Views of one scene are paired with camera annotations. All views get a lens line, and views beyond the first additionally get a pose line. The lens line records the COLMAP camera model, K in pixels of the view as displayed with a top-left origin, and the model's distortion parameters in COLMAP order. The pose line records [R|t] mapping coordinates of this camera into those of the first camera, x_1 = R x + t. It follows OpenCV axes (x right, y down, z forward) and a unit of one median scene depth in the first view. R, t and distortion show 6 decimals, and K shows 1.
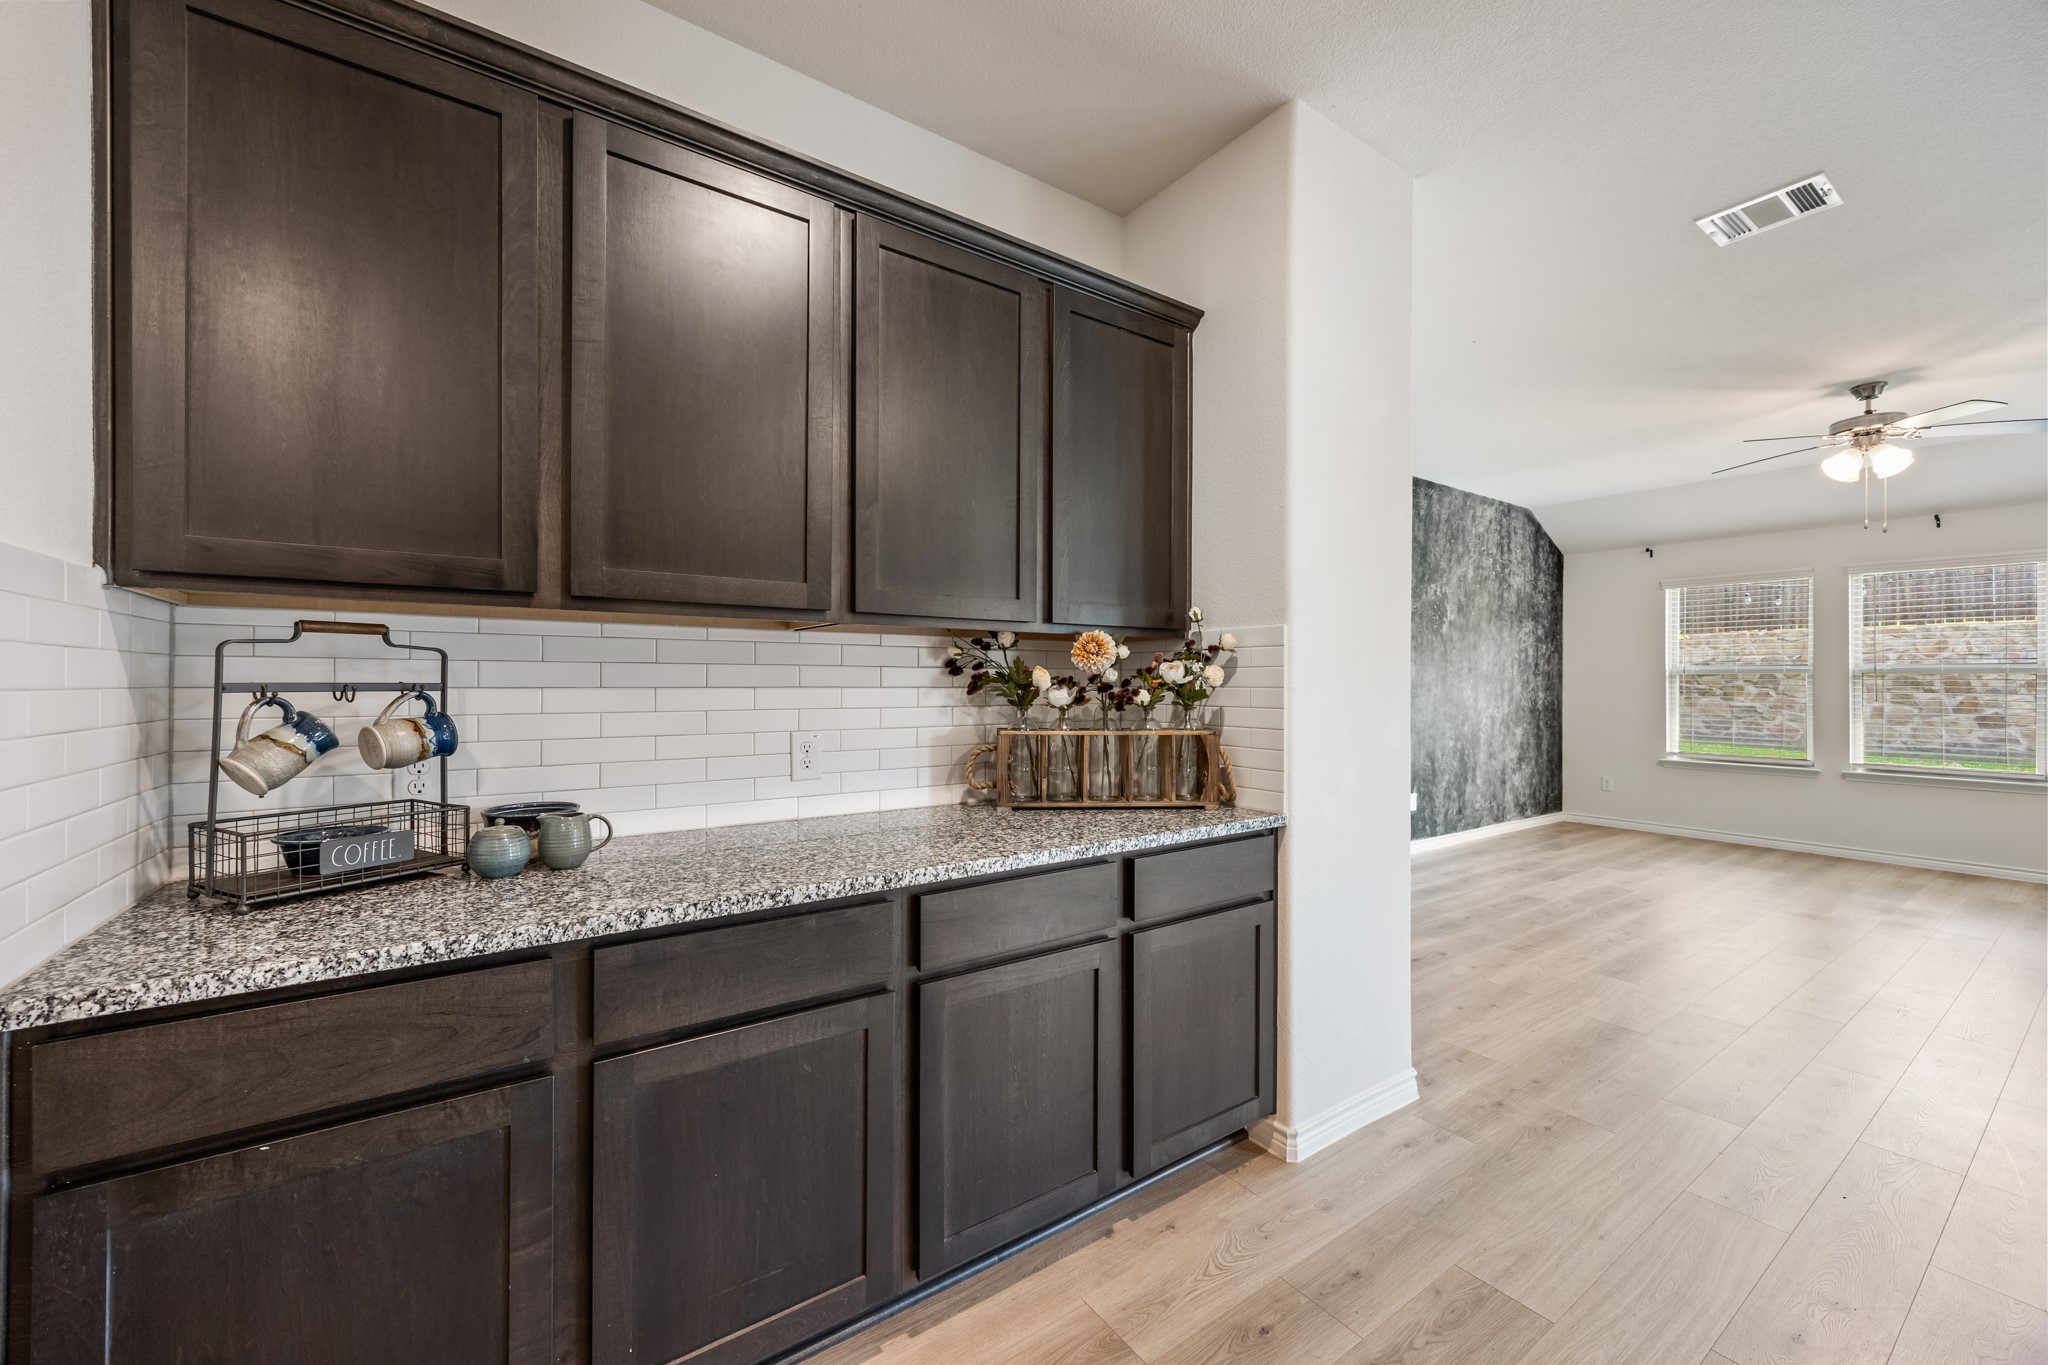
lens RADIAL K [[792.7, 0, 1024.0], [0, 792.7, 682.5], [0, 0, 1]] dist [-0.000933, -0.000124]
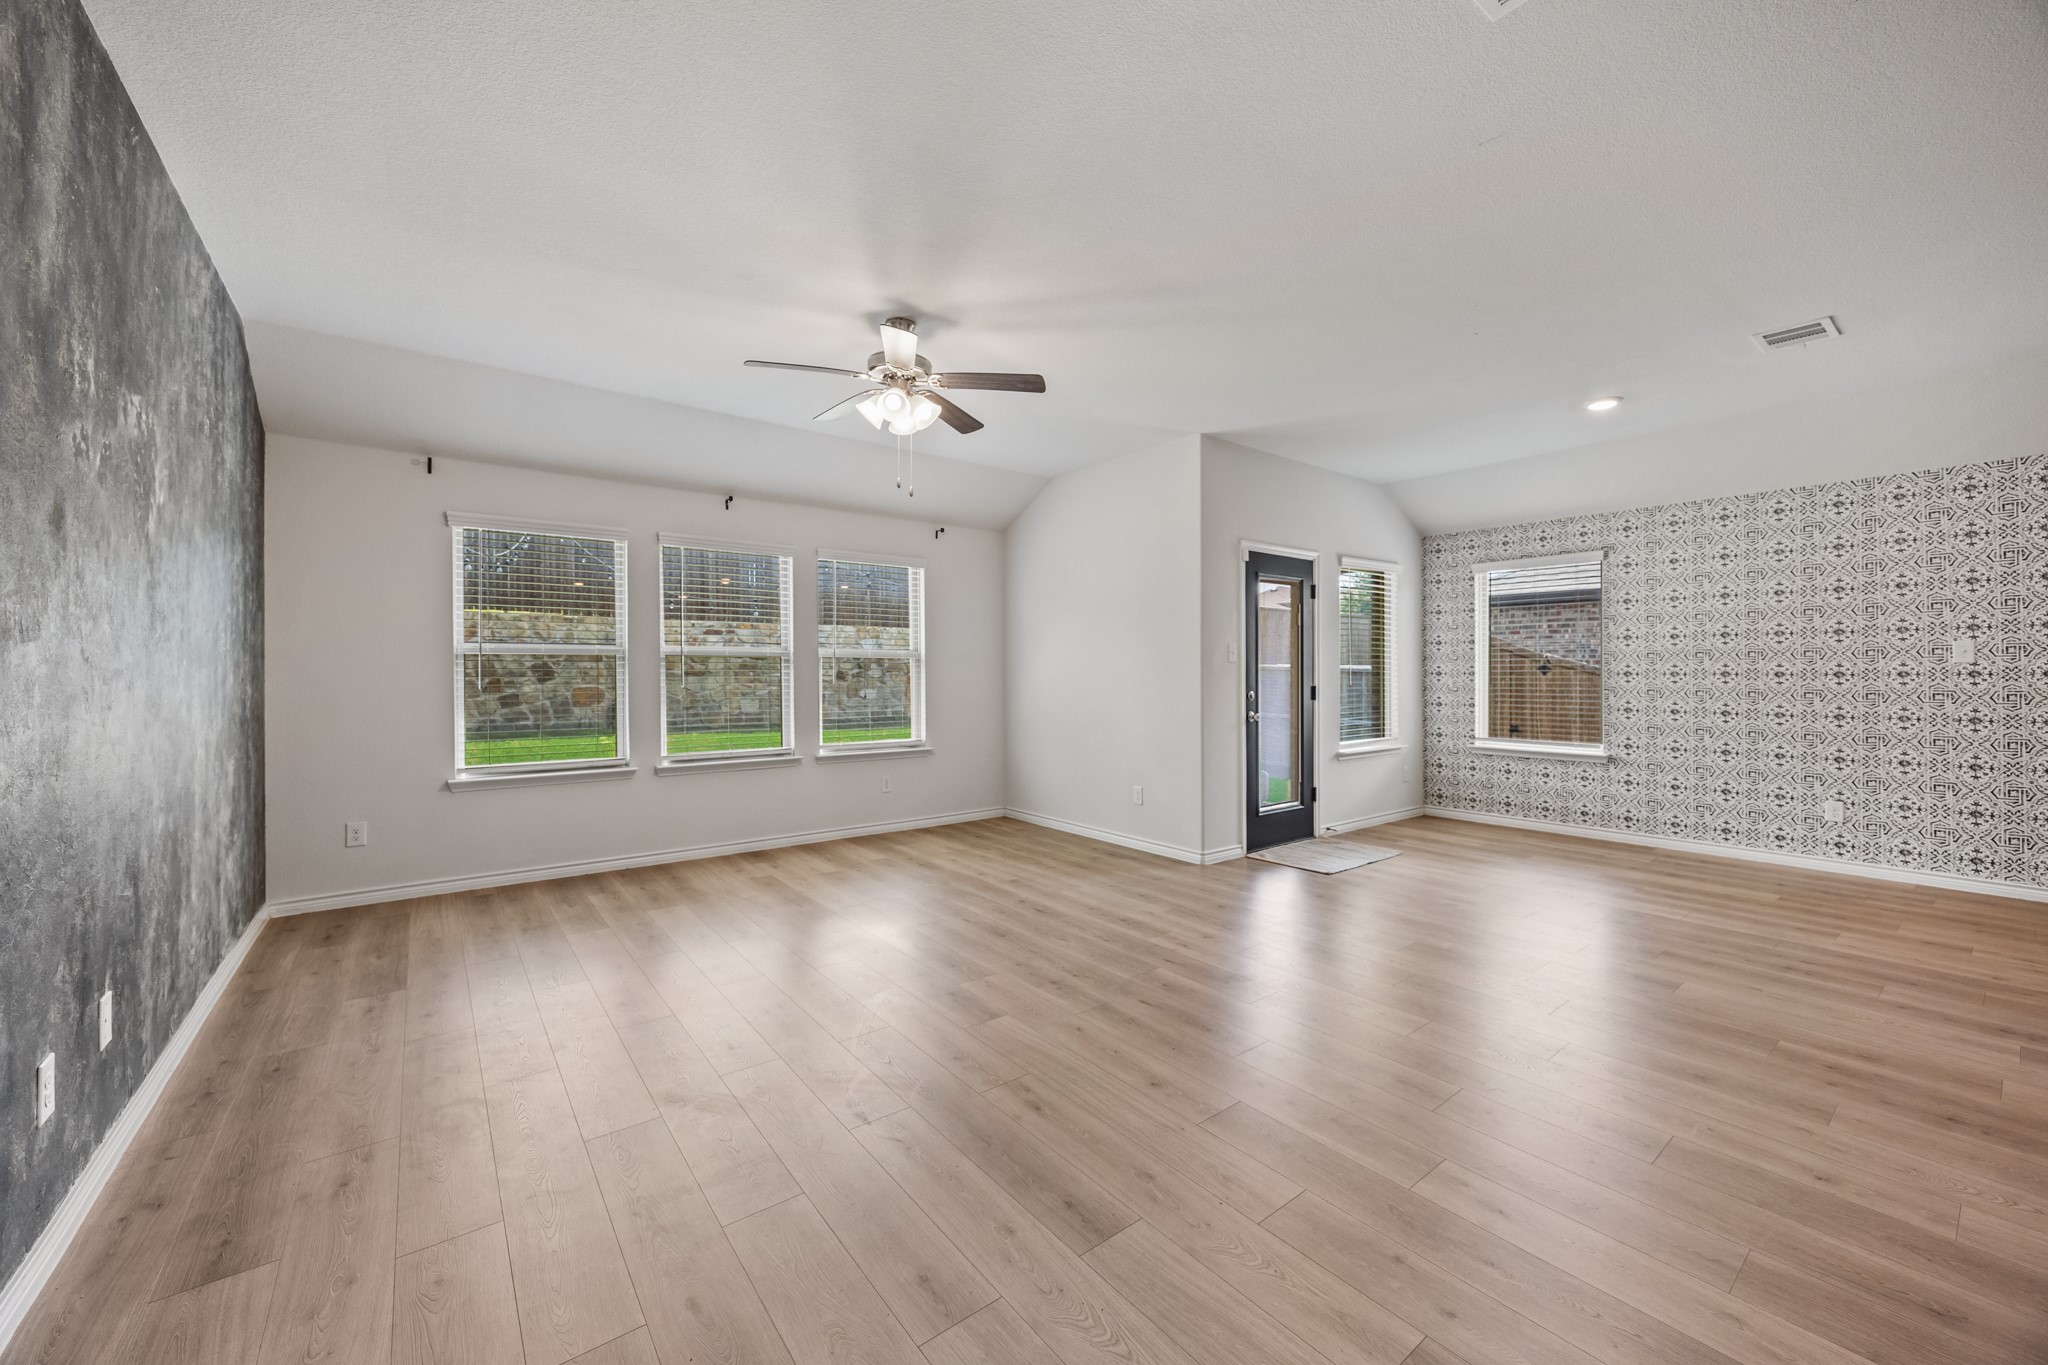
lens RADIAL K [[786.4, 0, 1020.3], [0, 786.4, 669.5], [0, 0, 1]] dist [-0.001660, -0.000580]
pose [[-0.050616, -0.004208, 0.998709, 0.365373], [-0.001015, 0.999991, 0.004162, -0.000266], [-0.998718, -0.000803, -0.050620, 1.647050]]
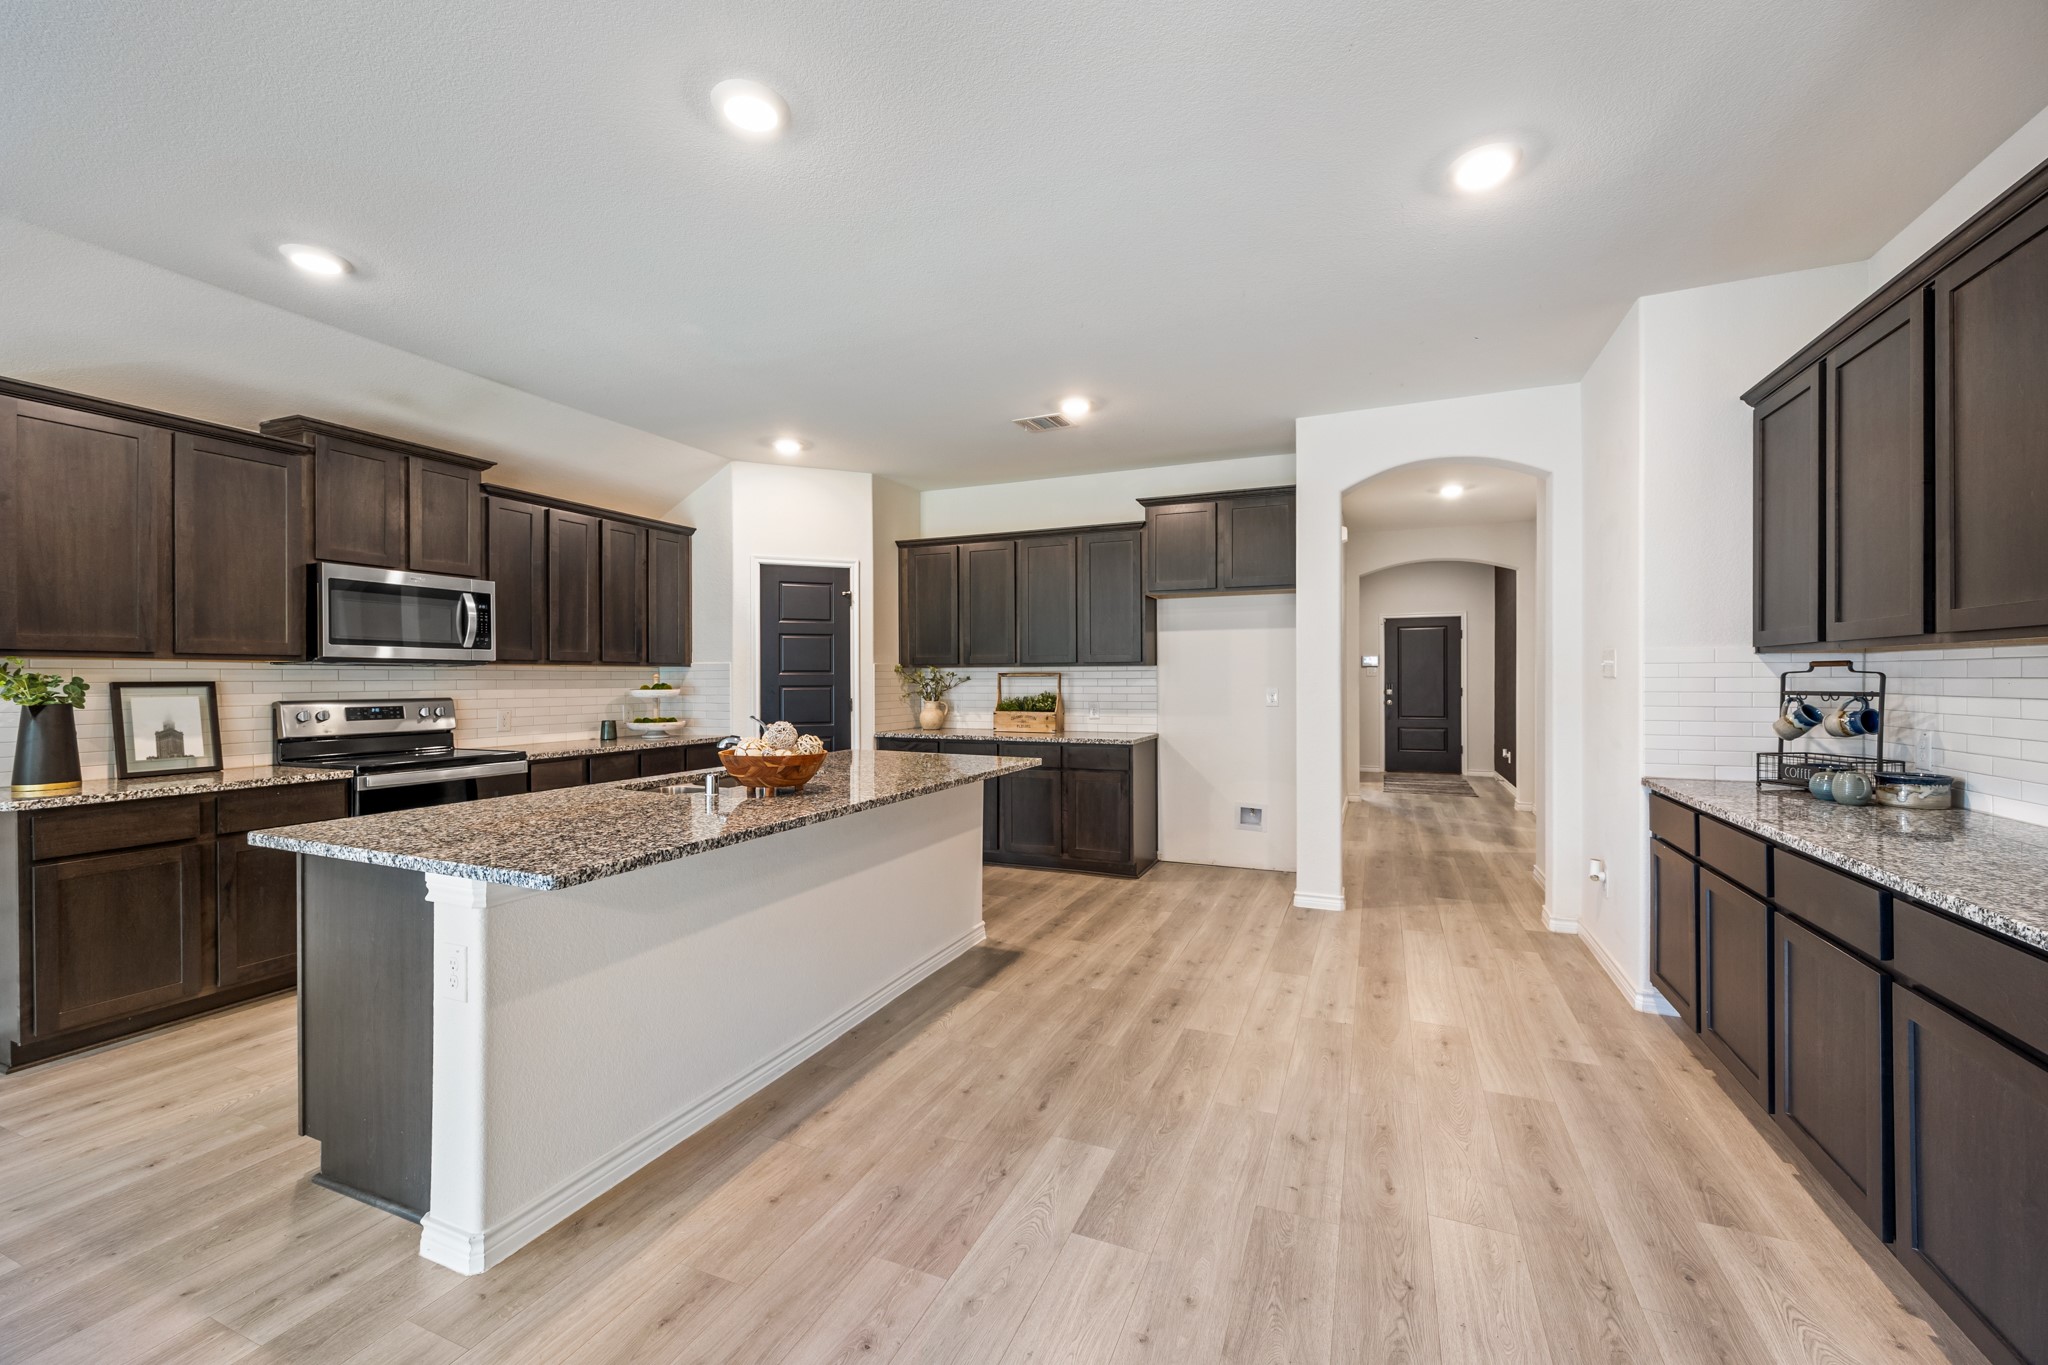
lens RADIAL K [[825.5, 0, 1026.0], [0, 825.5, 663.4], [0, 0, 1]] dist [0.001614, 0.000127]
pose [[-0.848603, -0.006852, -0.528985, 1.192138], [0.000148, 0.999913, -0.013190, -0.026174], [0.529030, -0.011271, -0.848528, 1.037873]]
